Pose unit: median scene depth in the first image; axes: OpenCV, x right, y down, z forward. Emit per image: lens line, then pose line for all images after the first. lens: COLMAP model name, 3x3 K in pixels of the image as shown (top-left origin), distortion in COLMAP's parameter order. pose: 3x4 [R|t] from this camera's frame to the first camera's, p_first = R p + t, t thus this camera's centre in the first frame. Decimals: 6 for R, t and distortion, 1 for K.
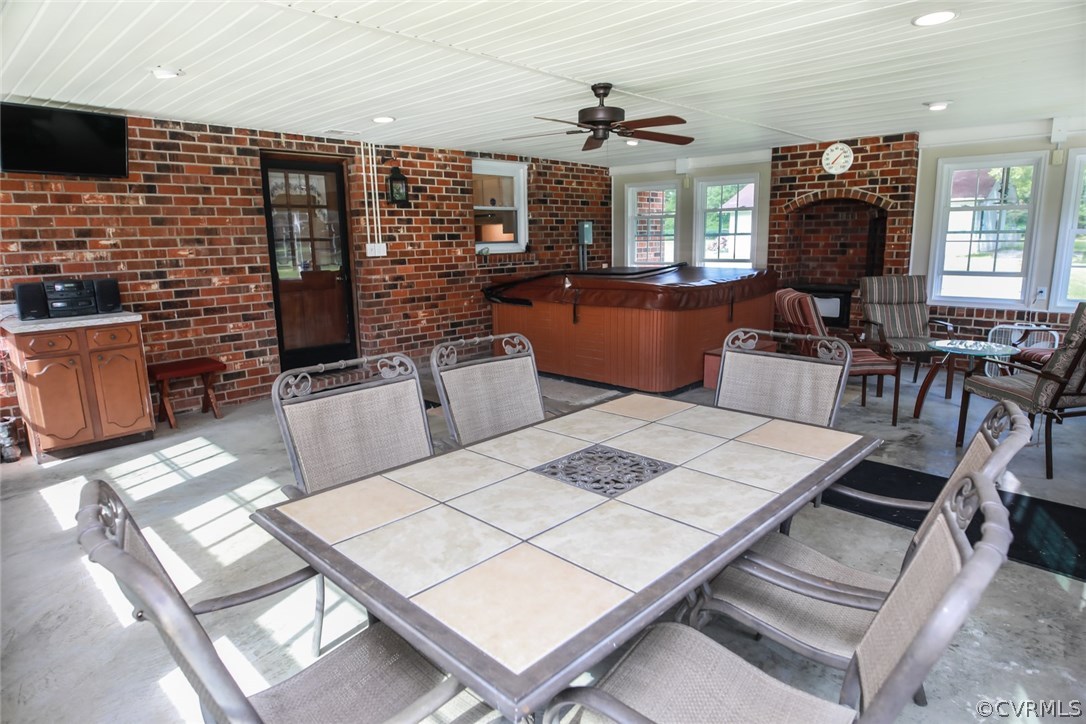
lens RADIAL K [[624.1, 0, 544.4], [0, 624.1, 359.6], [0, 0, 1]] dist [-0.028852, 0.003283]
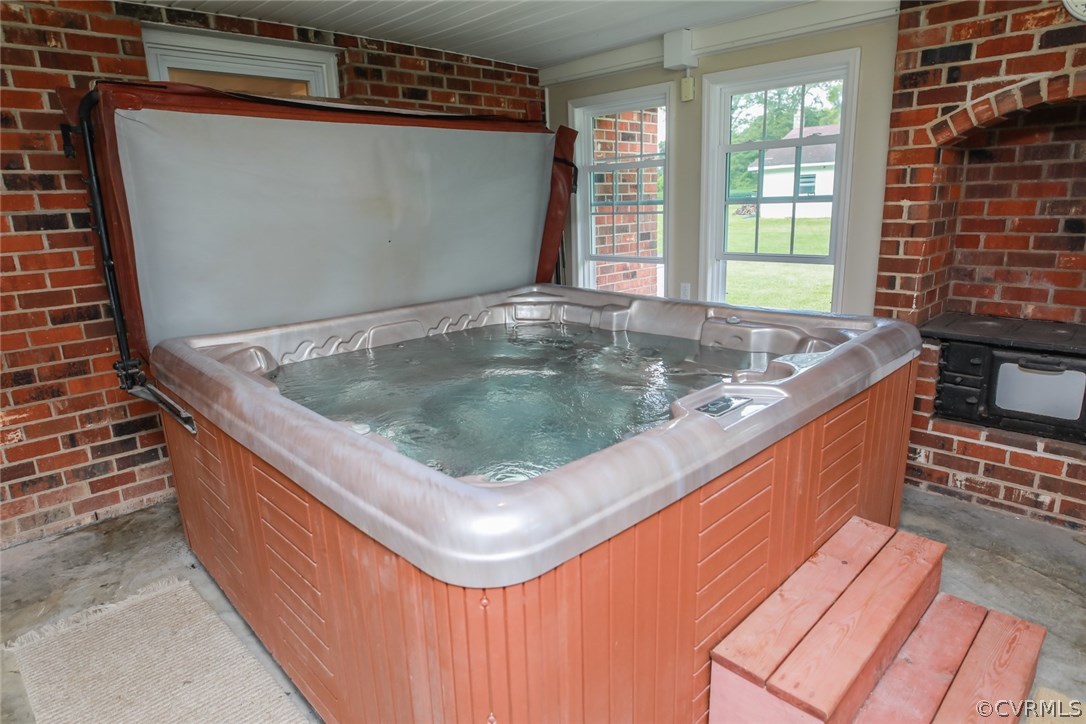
lens RADIAL K [[624.1, 0, 544.4], [0, 624.1, 359.6], [0, 0, 1]] dist [-0.028852, 0.003283]
pose [[0.999273, -0.005229, -0.037760, 0.088199], [0.007321, 0.998434, 0.055467, -0.069274], [0.037411, -0.055703, 0.997746, 0.332921]]
